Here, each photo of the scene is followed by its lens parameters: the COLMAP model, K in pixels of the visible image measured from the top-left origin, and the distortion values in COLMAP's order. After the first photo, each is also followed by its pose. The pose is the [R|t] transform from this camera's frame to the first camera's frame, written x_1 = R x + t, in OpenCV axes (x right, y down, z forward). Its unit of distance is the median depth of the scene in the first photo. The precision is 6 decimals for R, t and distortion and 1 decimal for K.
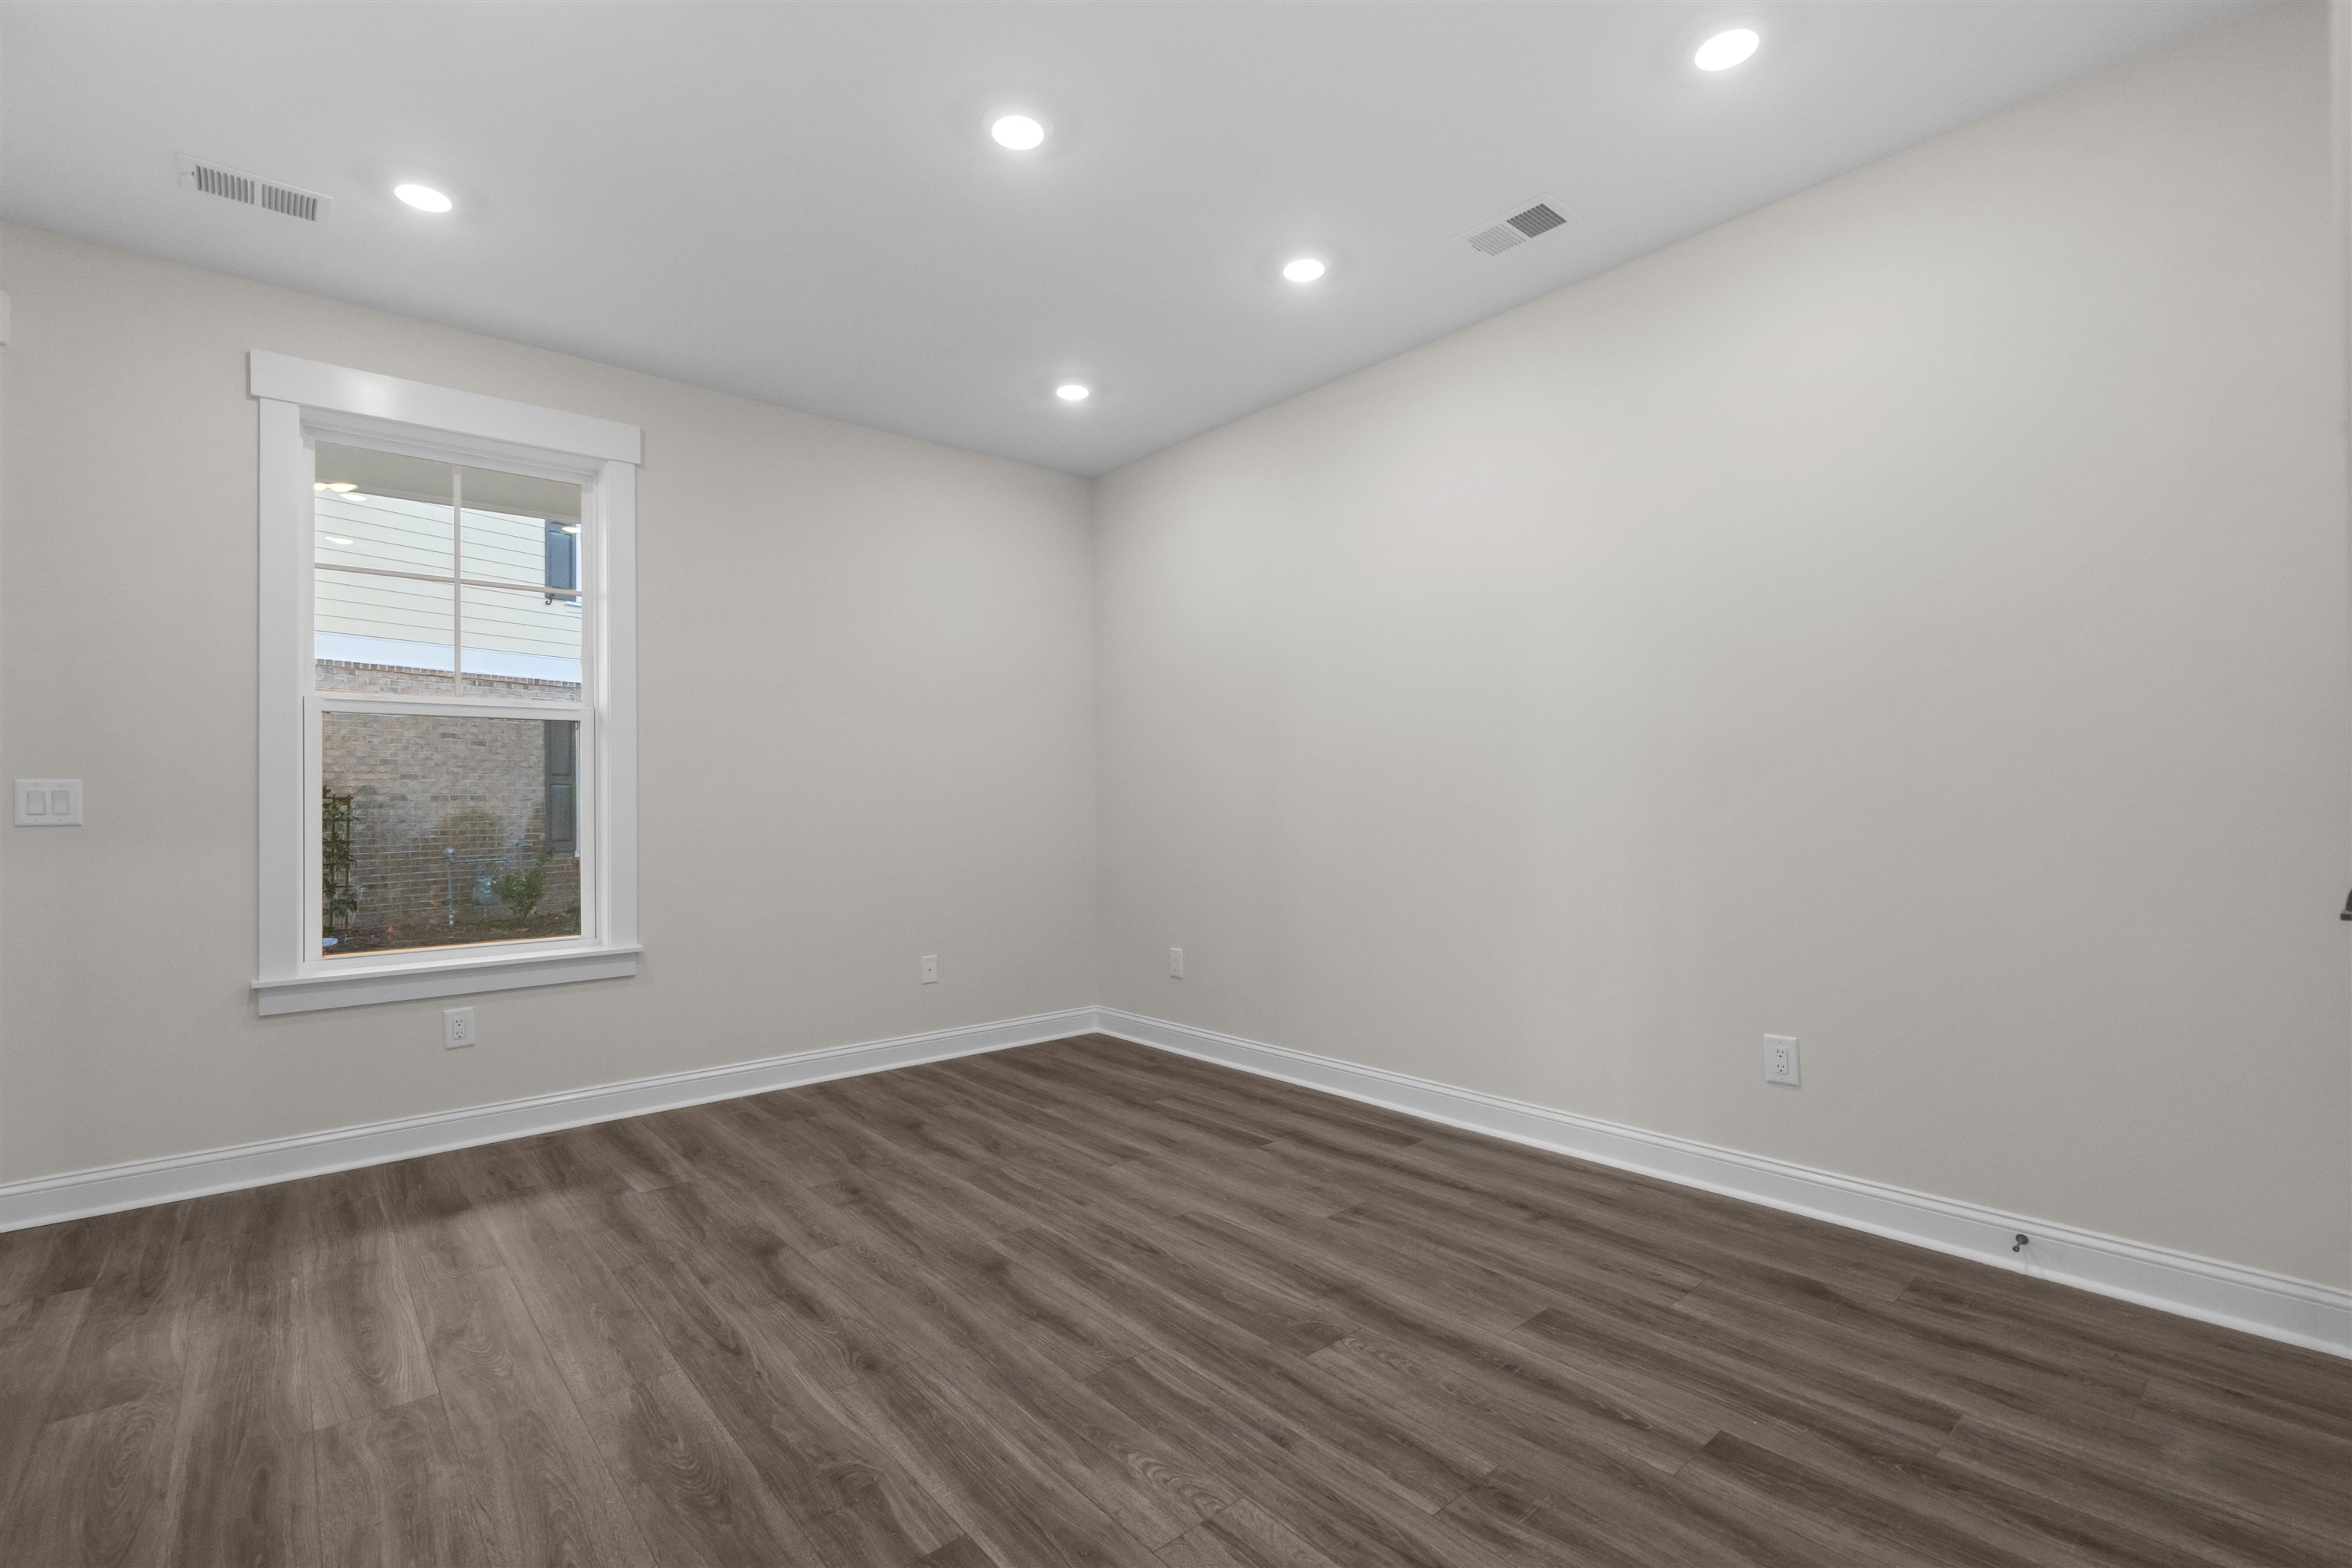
lens RADIAL K [[1070.1, 0, 1173.6], [0, 1070.1, 787.7], [0, 0, 1]] dist [-0.001151, 0.000733]
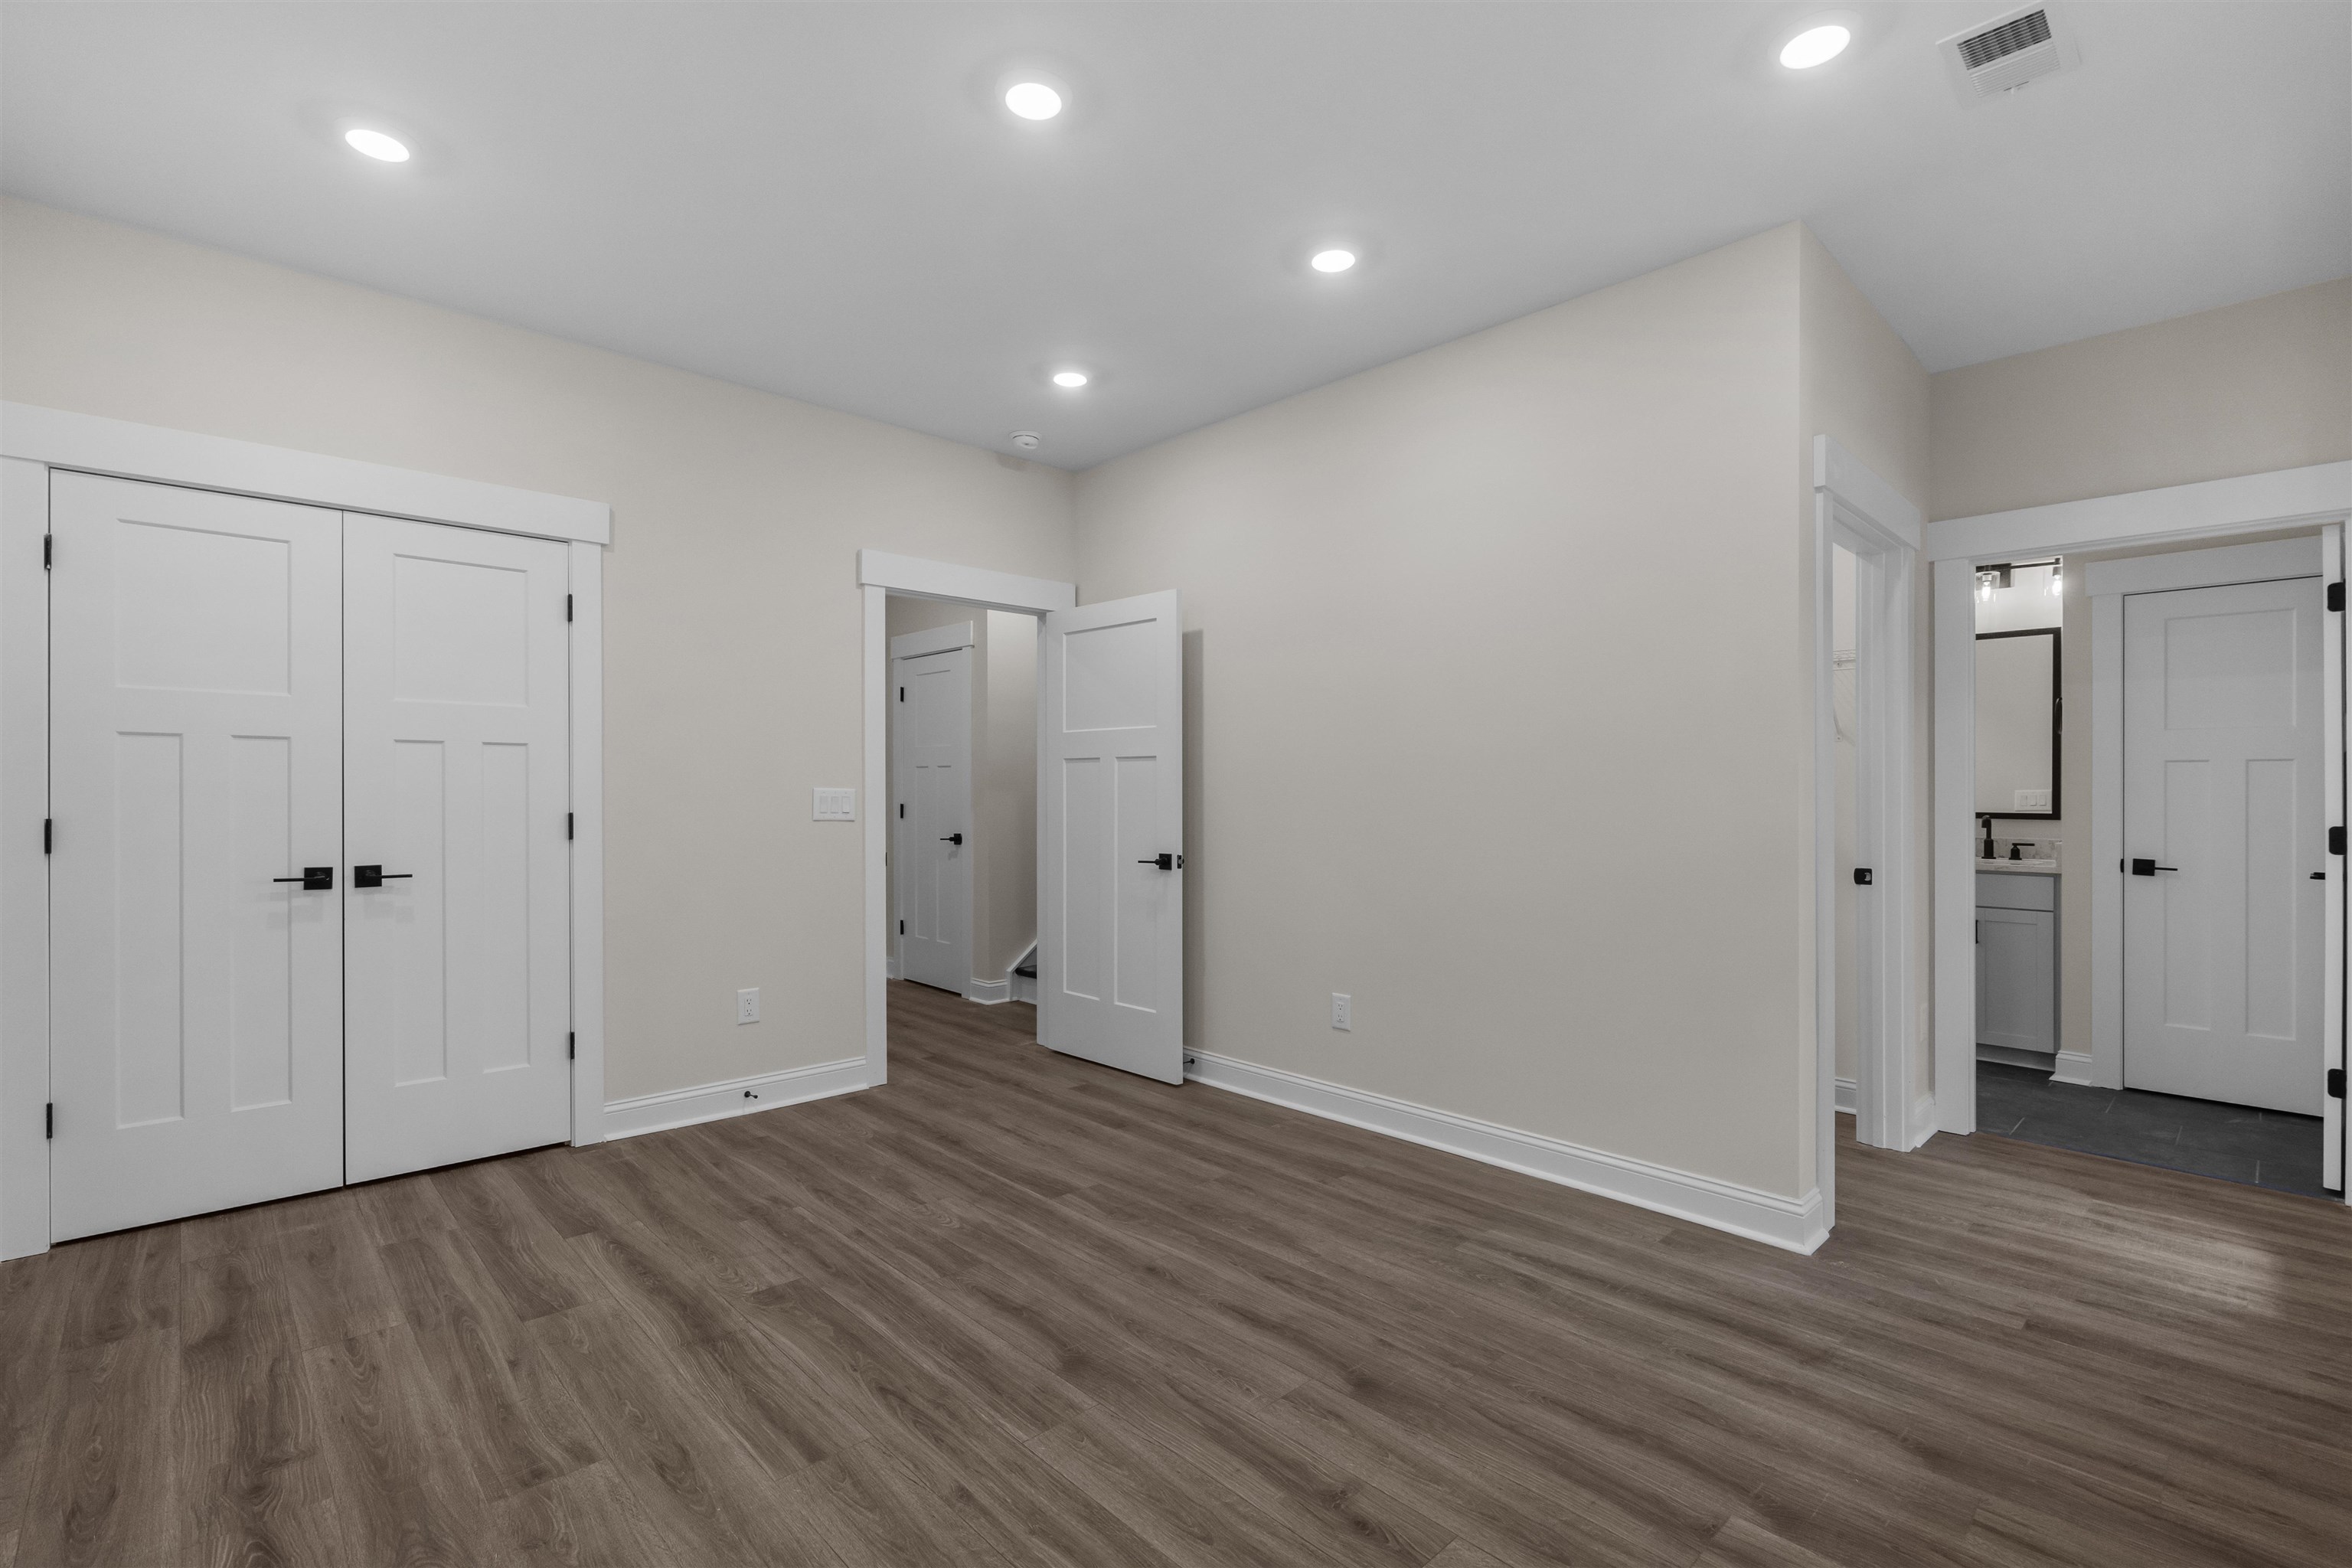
lens RADIAL K [[1070.1, 0, 1173.6], [0, 1070.1, 787.7], [0, 0, 1]] dist [-0.001151, 0.000733]
pose [[-0.998770, 0.006892, -0.049096, -0.228556], [0.007763, 0.999815, -0.017577, -0.006370], [0.048966, -0.017937, -0.998639, 2.071376]]
